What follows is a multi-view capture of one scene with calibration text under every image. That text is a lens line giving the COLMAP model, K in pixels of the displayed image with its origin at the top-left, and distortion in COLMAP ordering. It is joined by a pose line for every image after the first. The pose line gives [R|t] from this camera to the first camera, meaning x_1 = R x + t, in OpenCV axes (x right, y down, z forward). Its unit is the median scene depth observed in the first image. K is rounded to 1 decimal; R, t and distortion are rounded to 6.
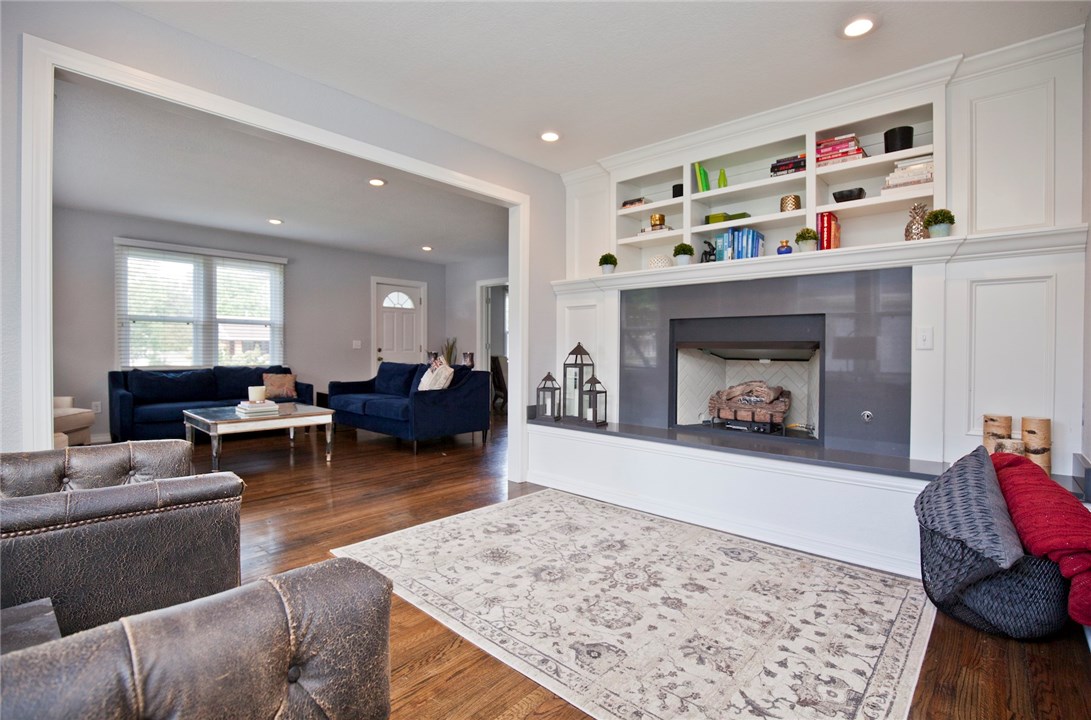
lens RADIAL K [[502.1, 0, 555.7], [0, 502.1, 359.1], [0, 0, 1]] dist [-0.032570, 0.006653]
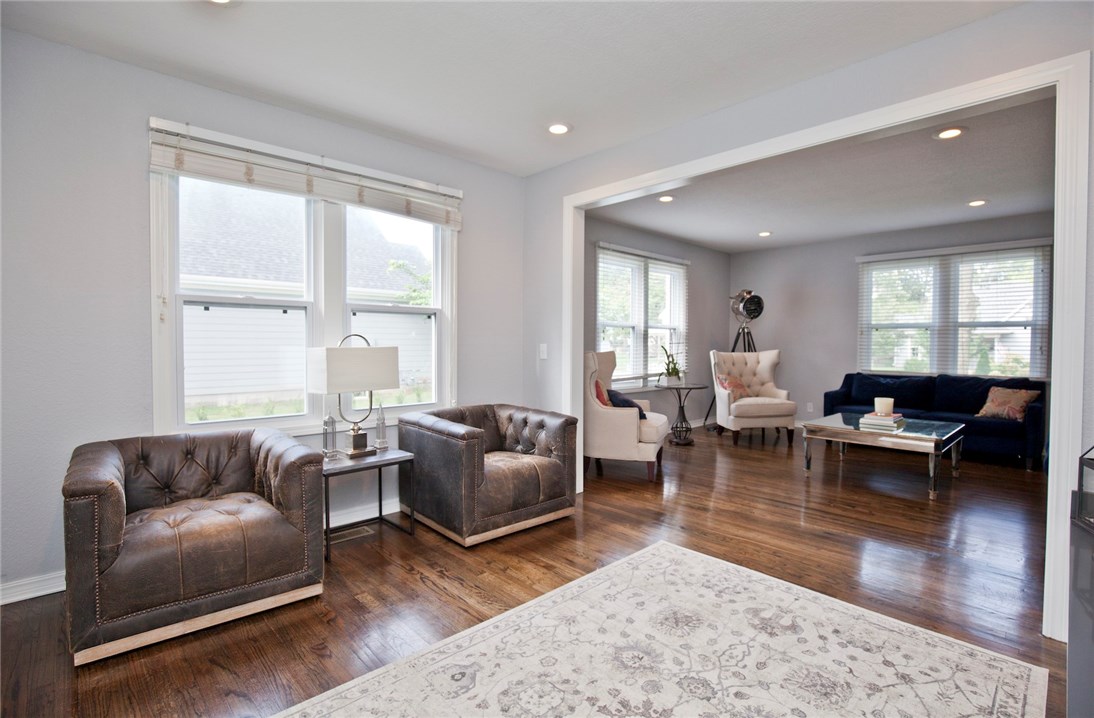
lens RADIAL K [[503.4, 0, 553.6], [0, 503.4, 354.7], [0, 0, 1]] dist [-0.032570, 0.006653]
pose [[-0.074608, 0.016064, -0.997084, 0.637911], [-0.023059, 0.999575, 0.017830, -0.048466], [0.996946, 0.024322, -0.074206, 0.756258]]
